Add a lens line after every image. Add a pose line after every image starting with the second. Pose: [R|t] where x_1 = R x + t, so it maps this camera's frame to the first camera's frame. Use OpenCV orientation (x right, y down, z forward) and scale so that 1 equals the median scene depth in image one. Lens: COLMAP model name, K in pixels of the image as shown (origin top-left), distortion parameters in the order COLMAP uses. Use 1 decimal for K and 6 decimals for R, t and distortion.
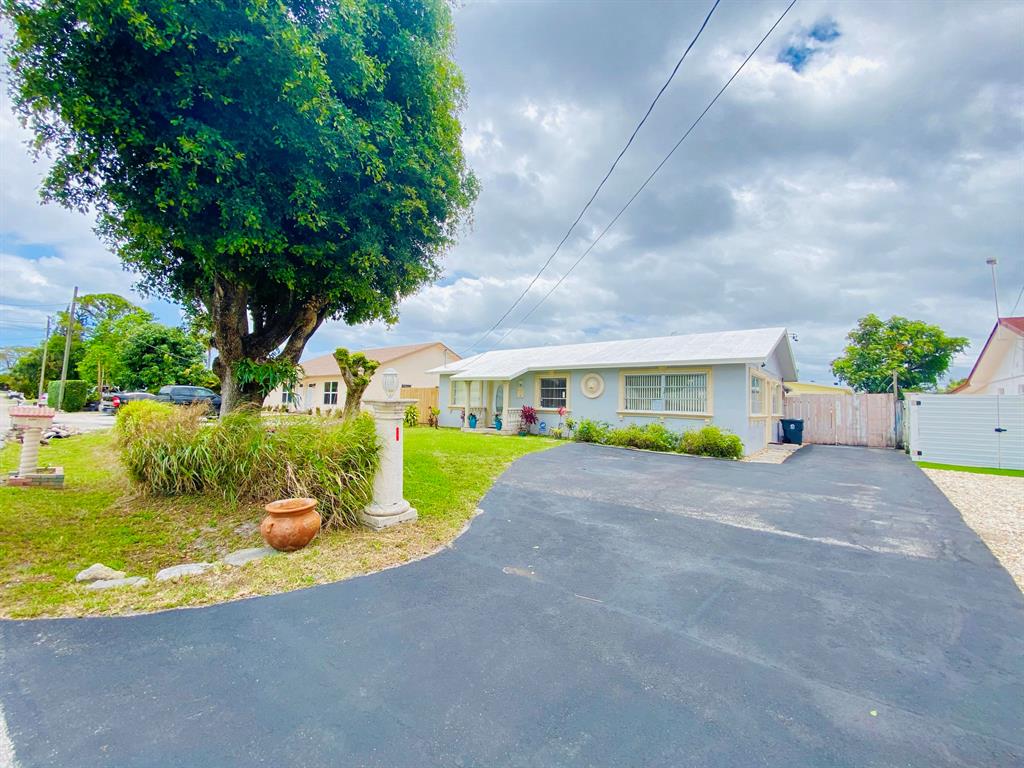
lens RADIAL K [[418.8, 0, 516.4], [0, 418.8, 381.8], [0, 0, 1]] dist [0.000578, -0.001678]
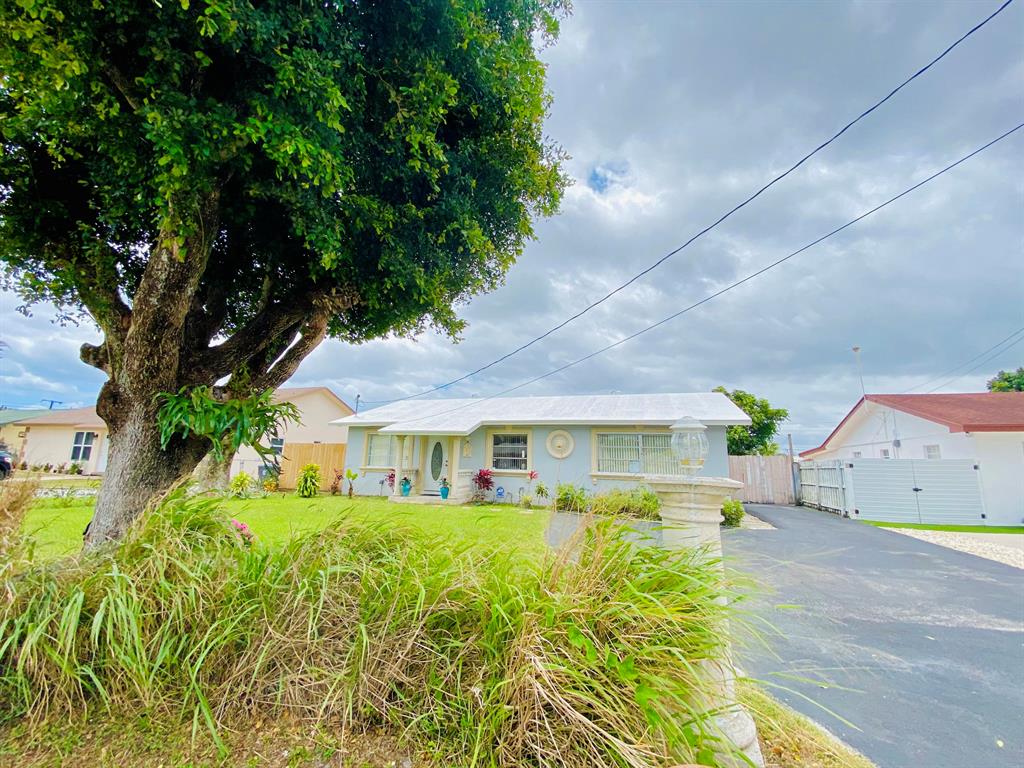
lens RADIAL K [[418.8, 0, 506.0], [0, 418.8, 389.7], [0, 0, 1]] dist [0.000578, -0.001678]
pose [[0.934400, 0.062563, 0.350689, -0.221006], [-0.021533, 0.992576, -0.119701, 0.003035], [-0.355575, 0.104297, 0.928810, 0.197116]]
